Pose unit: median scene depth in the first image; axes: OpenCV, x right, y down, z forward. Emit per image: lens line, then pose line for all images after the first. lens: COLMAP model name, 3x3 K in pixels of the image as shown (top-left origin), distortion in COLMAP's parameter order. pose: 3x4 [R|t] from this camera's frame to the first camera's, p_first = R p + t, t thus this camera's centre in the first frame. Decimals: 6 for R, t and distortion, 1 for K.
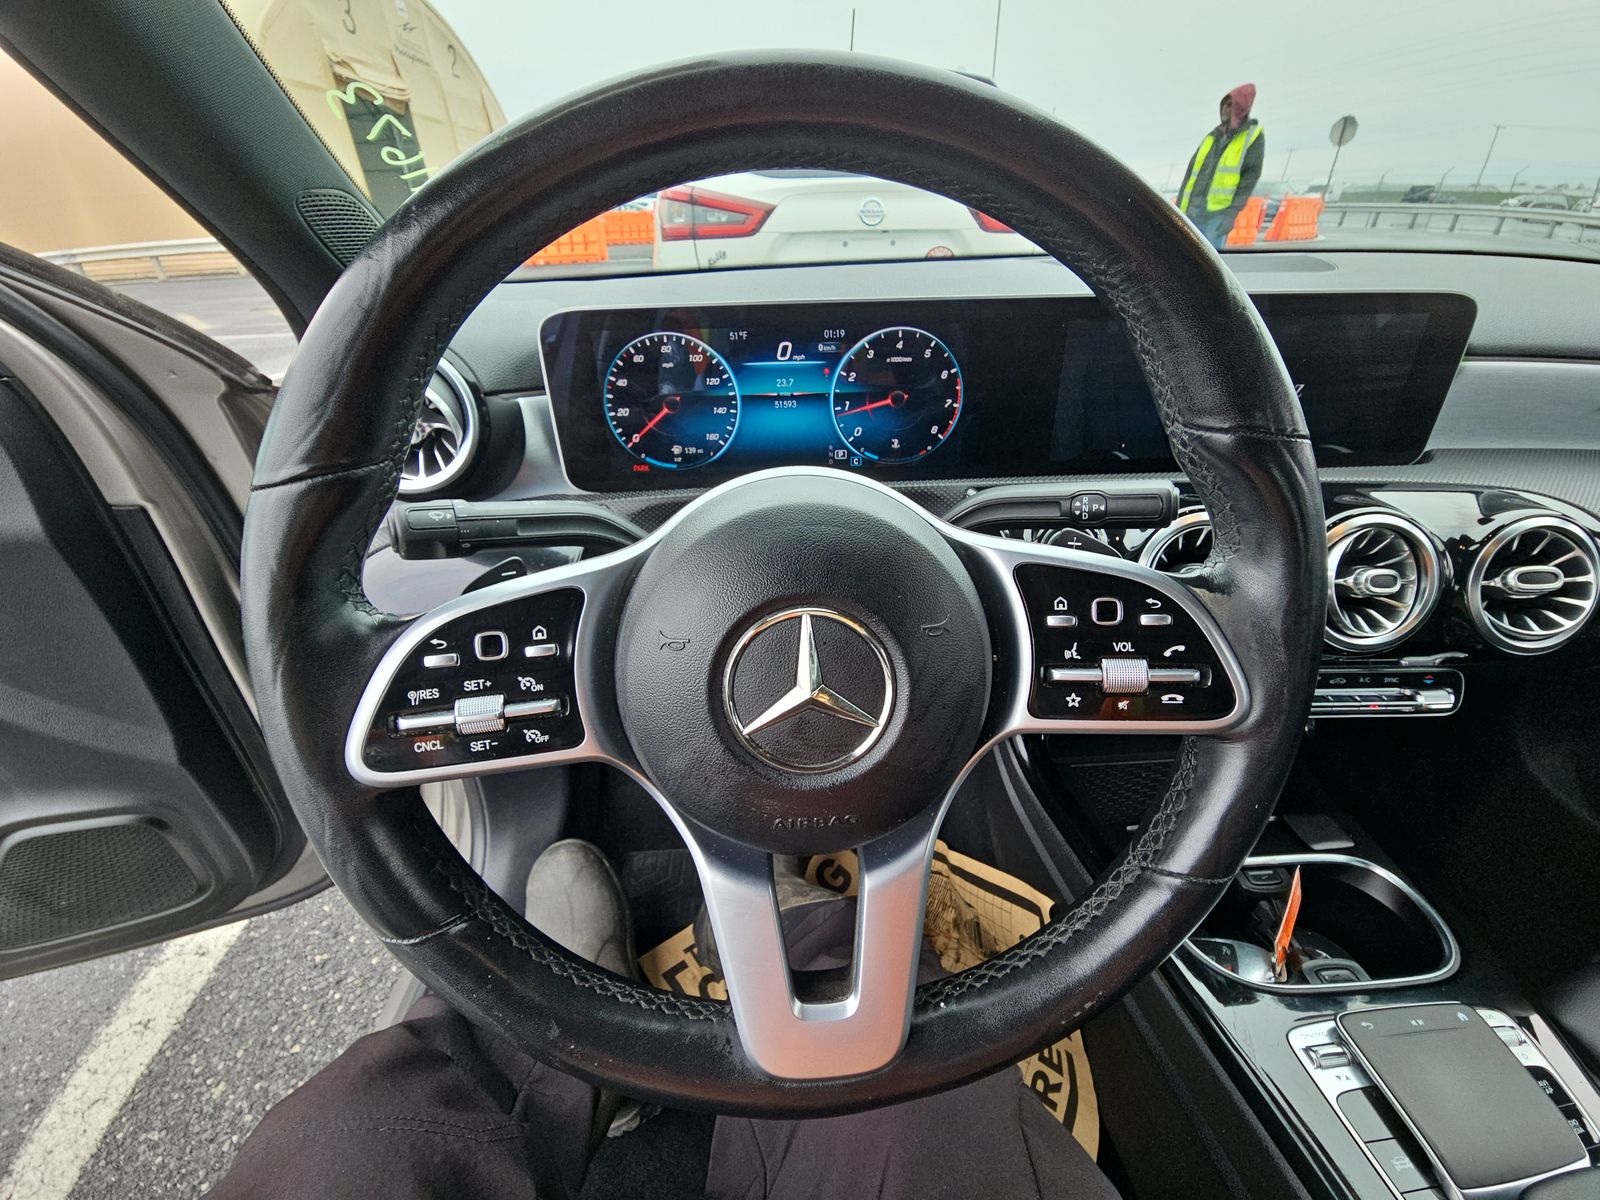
lens RADIAL K [[642.9, 0, 804.9], [0, 642.9, 596.8], [0, 0, 1]] dist [0.028838, -0.018053]
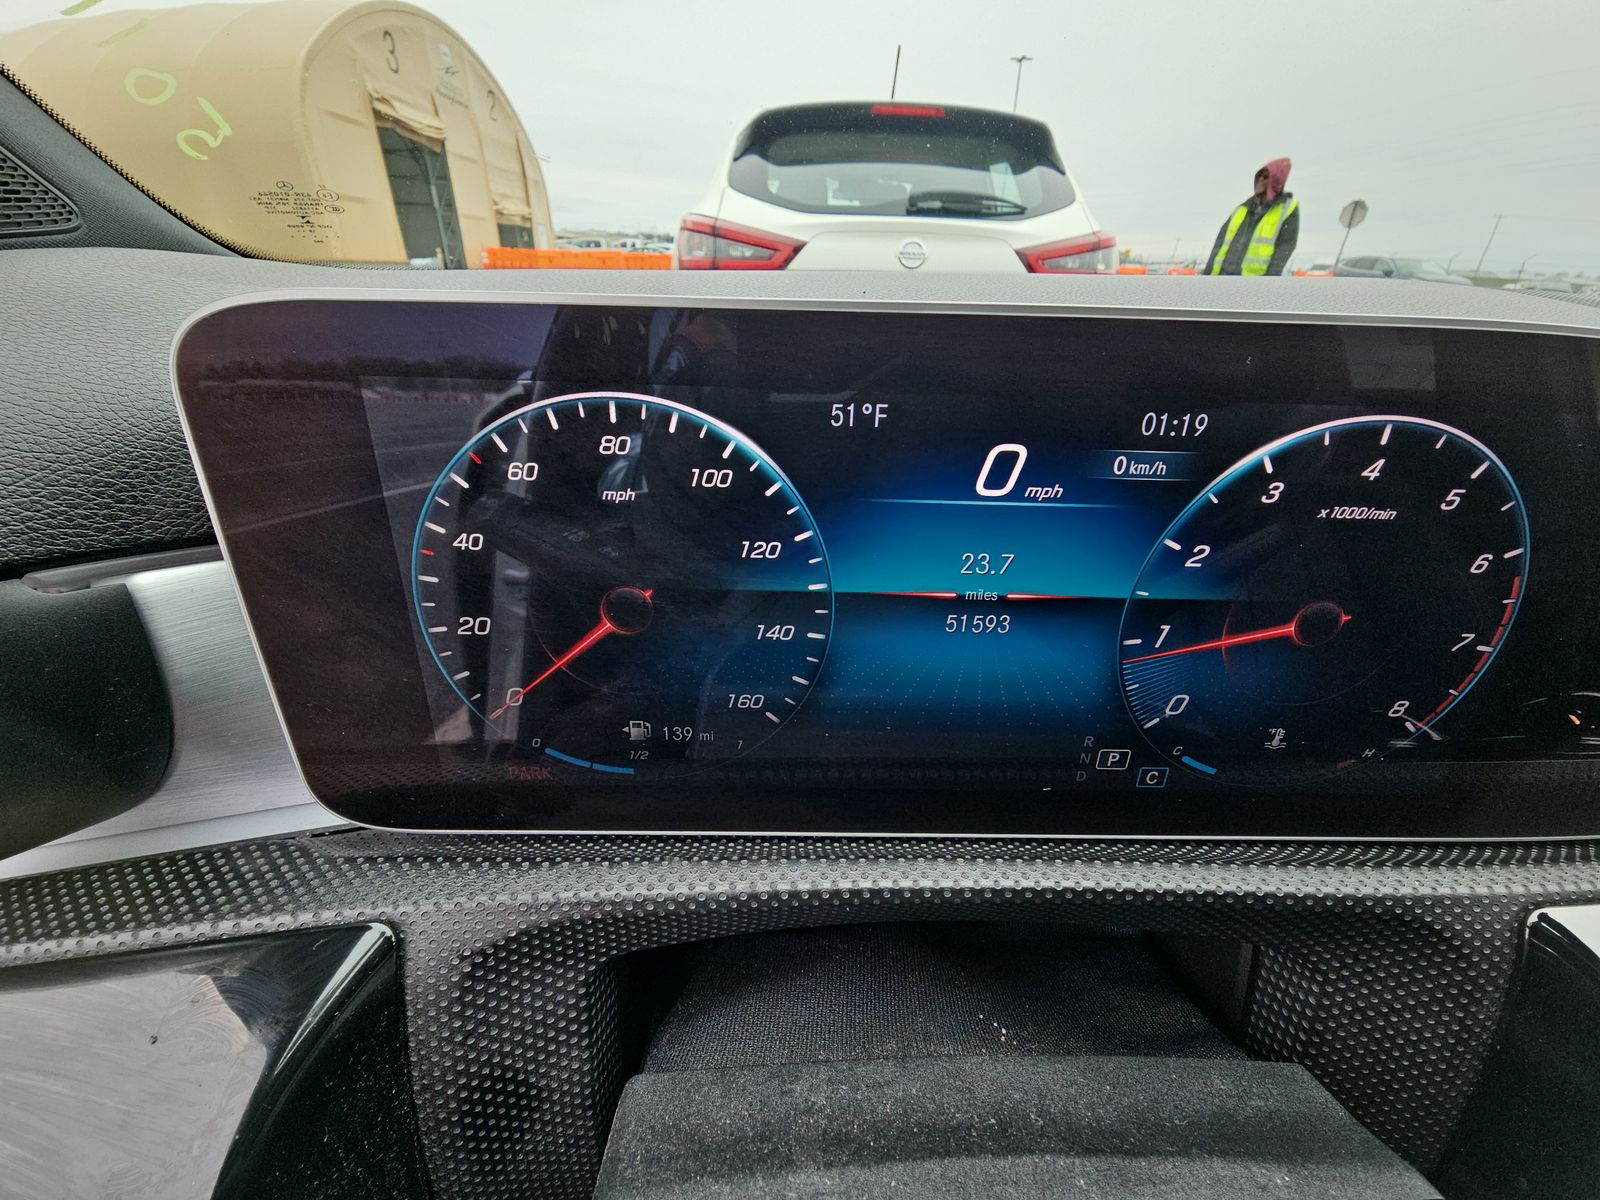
lens RADIAL K [[641.7, 0, 800.0], [0, 641.7, 600.0], [0, 0, 1]] dist [0.001798, -0.003409]
pose [[0.998541, 0.053850, -0.004119, -0.029467], [-0.053994, 0.997080, -0.054009, -0.071699], [0.001199, 0.054152, 0.998532, 0.168436]]
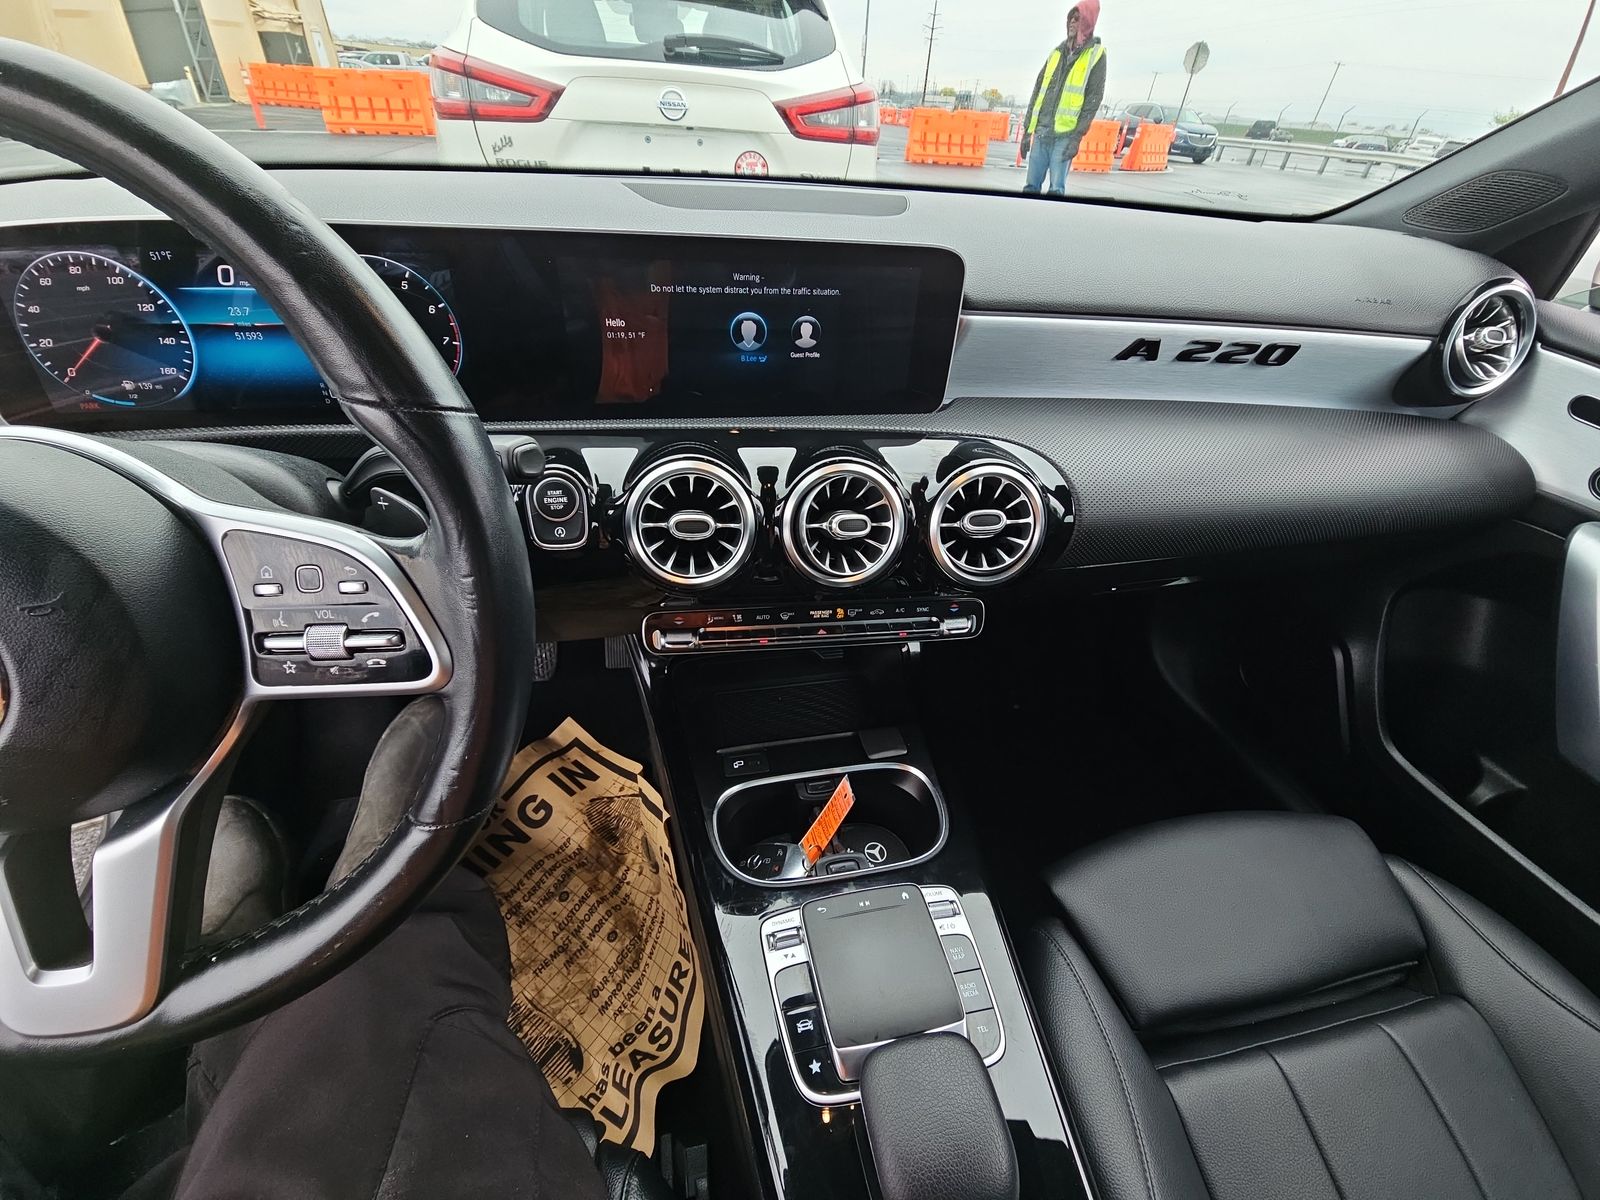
lens RADIAL K [[642.9, 0, 804.9], [0, 642.9, 596.8], [0, 0, 1]] dist [0.028838, -0.018053]
pose [[0.986408, -0.033798, 0.160804, 0.144130], [0.014879, 0.992969, 0.117432, -0.007723], [-0.163642, -0.113443, 0.979975, -0.015267]]
